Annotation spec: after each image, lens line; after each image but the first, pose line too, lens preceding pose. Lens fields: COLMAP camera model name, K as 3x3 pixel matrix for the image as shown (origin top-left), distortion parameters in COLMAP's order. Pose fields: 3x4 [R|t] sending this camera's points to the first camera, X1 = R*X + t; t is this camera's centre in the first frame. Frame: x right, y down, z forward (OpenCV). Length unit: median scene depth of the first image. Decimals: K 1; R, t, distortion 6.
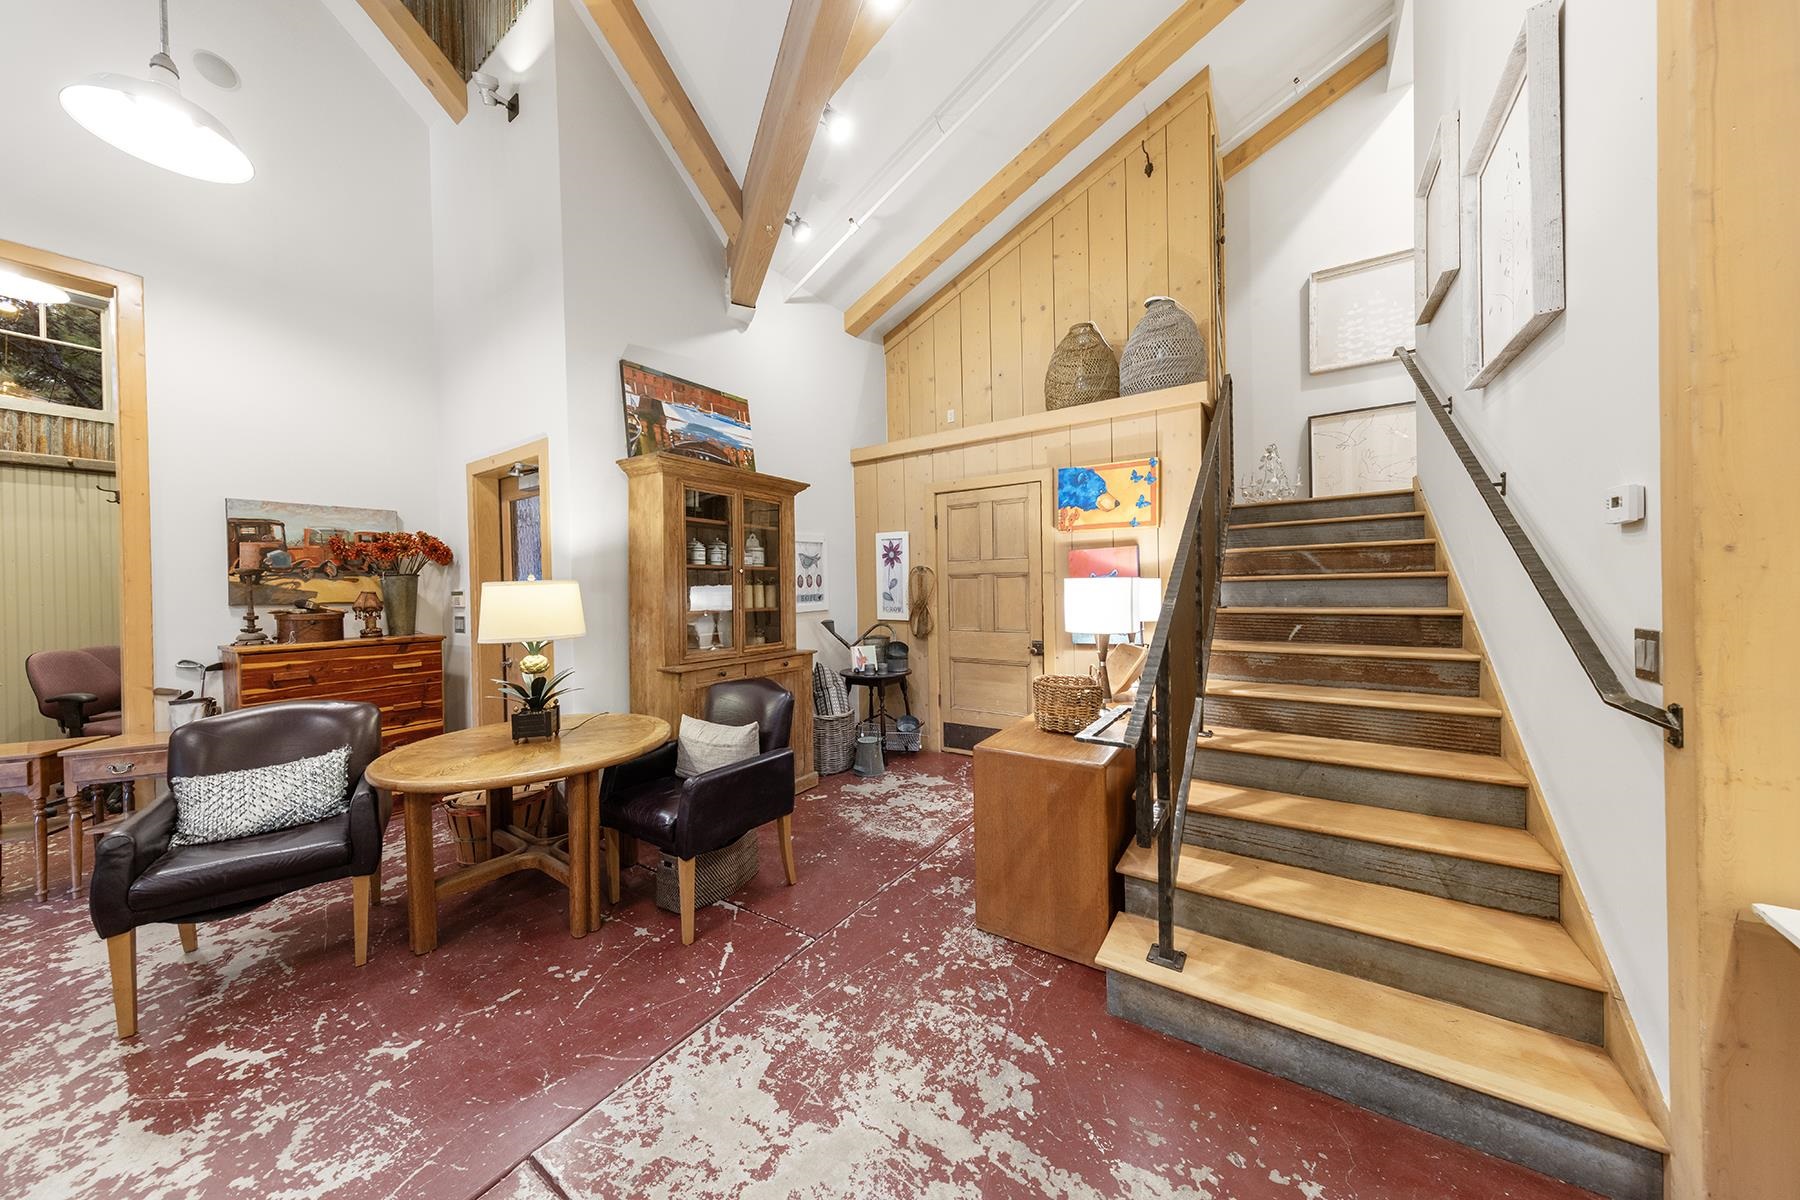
lens RADIAL K [[582.1, 0, 900.1], [0, 582.1, 593.0], [0, 0, 1]] dist [0.001900, 0.000011]
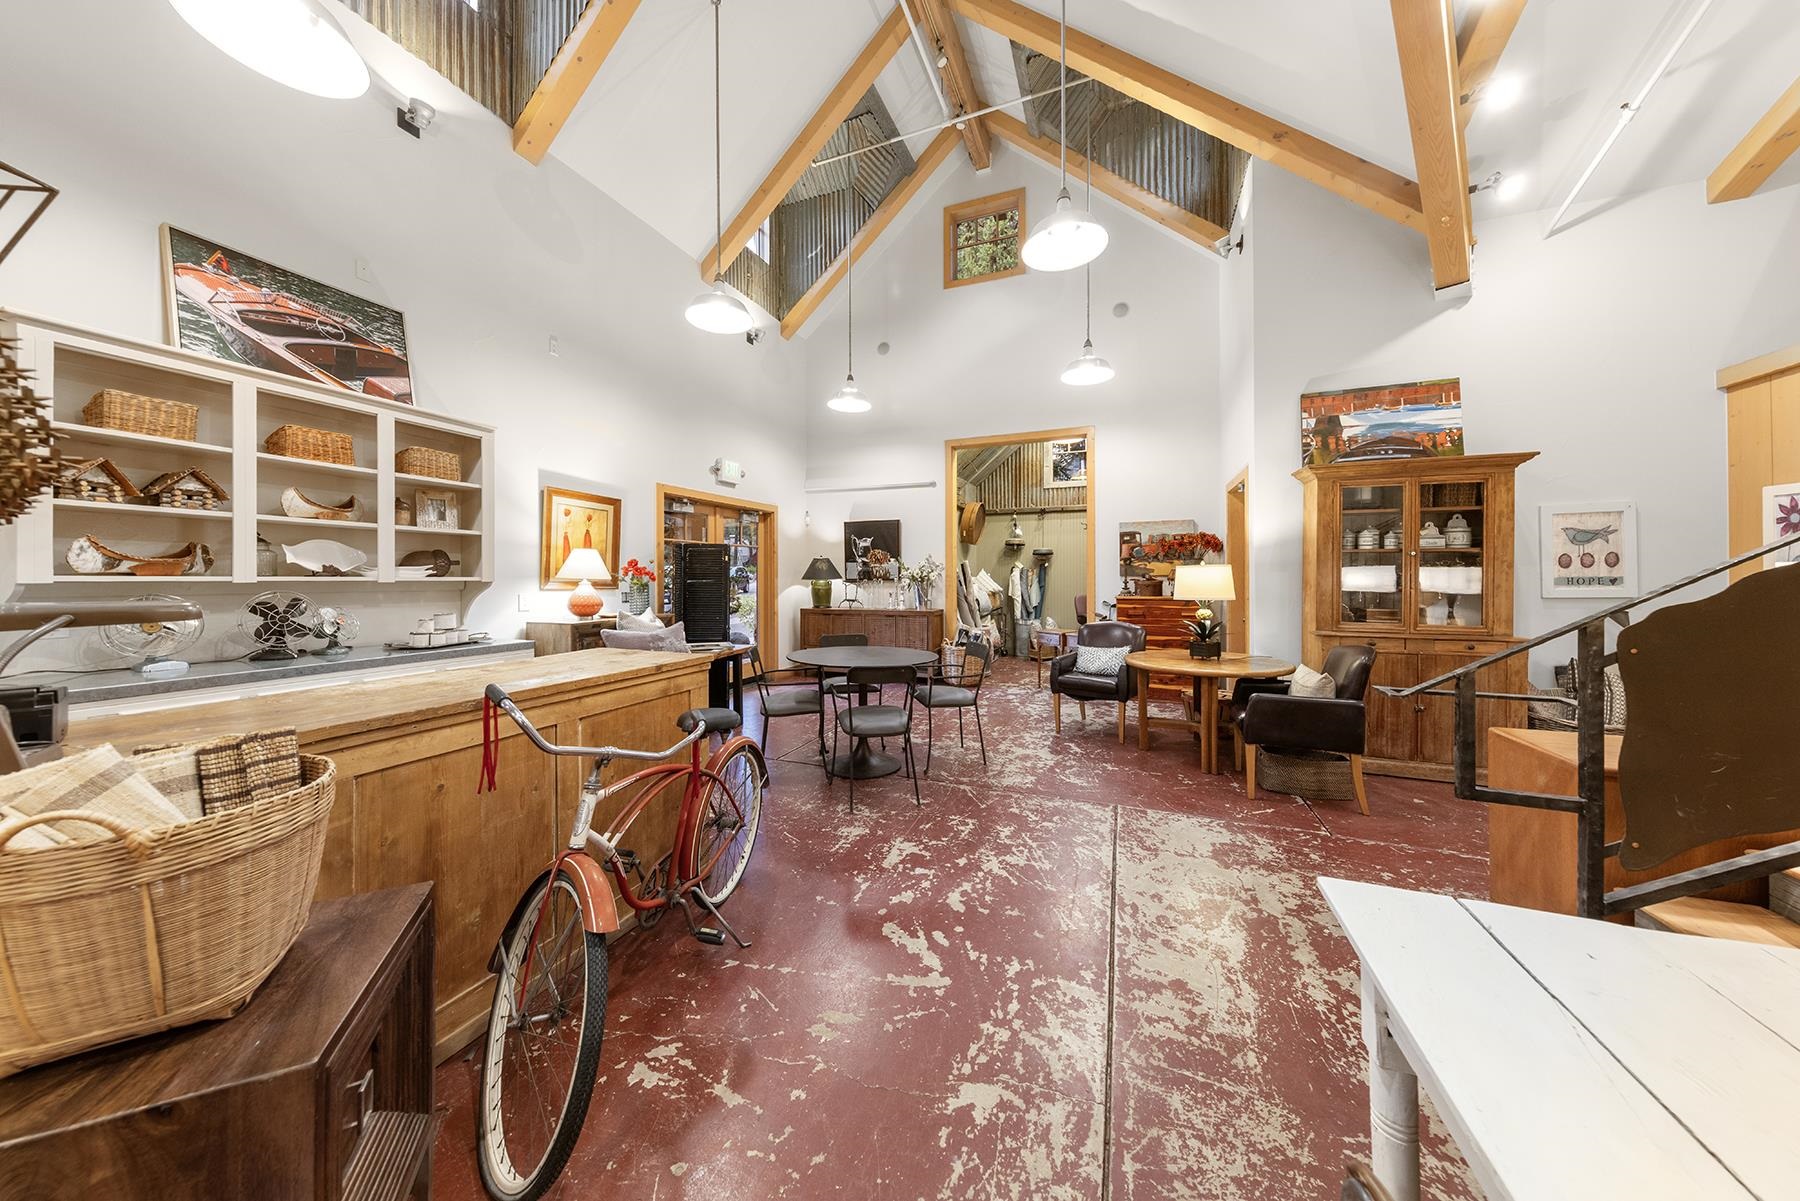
lens RADIAL K [[573.9, 0, 895.9], [0, 573.9, 571.0], [0, 0, 1]] dist [0.013380, -0.000020]
pose [[0.208503, 0.012145, -0.977946, 0.809187], [-0.006525, 0.999918, 0.011027, -0.014854], [0.978000, 0.004082, 0.208565, -0.217222]]
